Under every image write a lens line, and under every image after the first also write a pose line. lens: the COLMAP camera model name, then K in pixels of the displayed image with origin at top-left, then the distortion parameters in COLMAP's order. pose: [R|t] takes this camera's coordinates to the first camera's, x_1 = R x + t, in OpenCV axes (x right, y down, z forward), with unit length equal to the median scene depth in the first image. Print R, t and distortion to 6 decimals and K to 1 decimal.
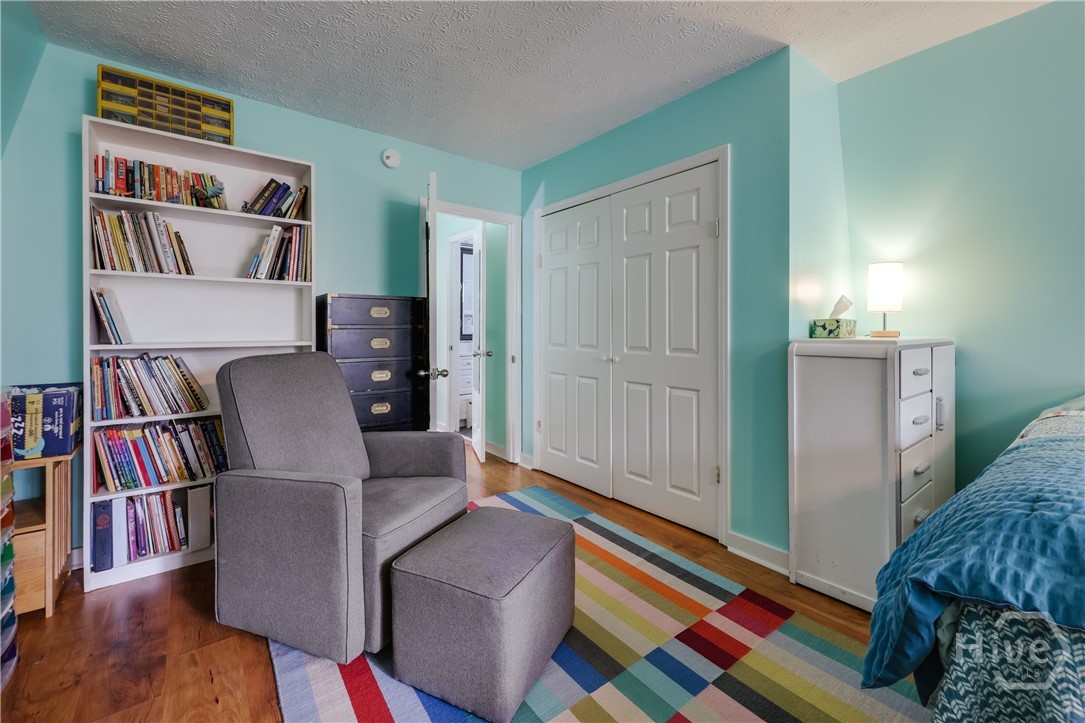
lens RADIAL K [[450.1, 0, 538.1], [0, 450.1, 331.9], [0, 0, 1]] dist [-0.002141, 0.000410]
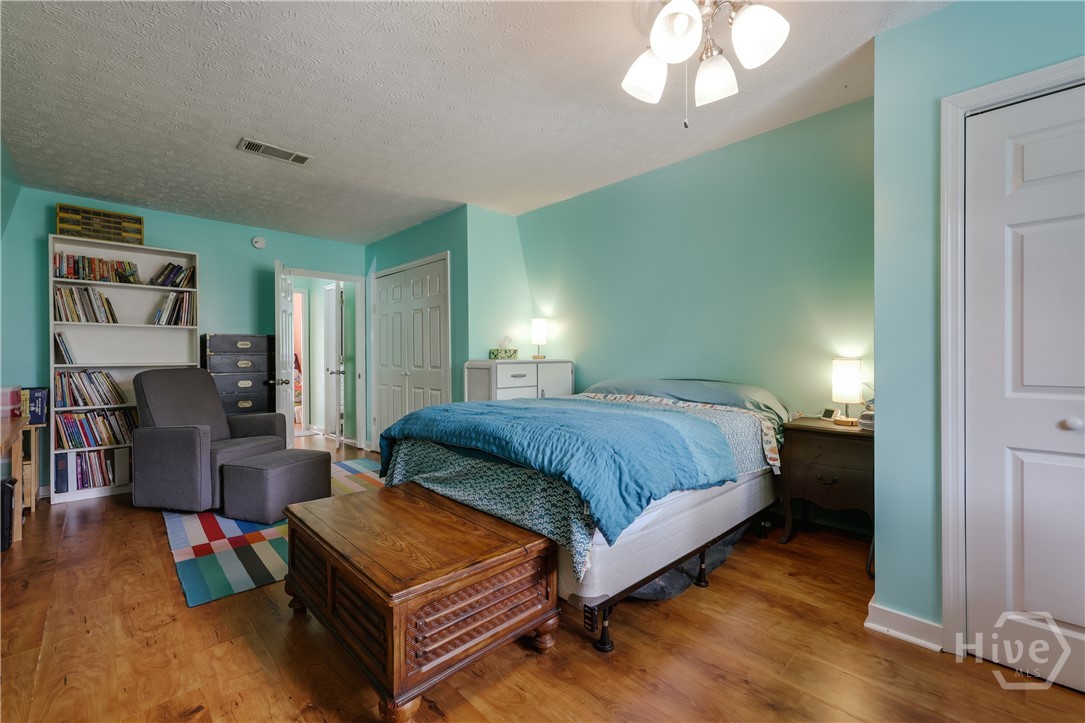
lens RADIAL K [[450.1, 0, 544.7], [0, 450.1, 358.9], [0, 0, 1]] dist [-0.002141, 0.000410]
pose [[0.992627, -0.002921, 0.121175, 0.629587], [0.002554, 0.999992, 0.003185, 0.006291], [-0.121183, -0.002852, 0.992626, -0.882138]]
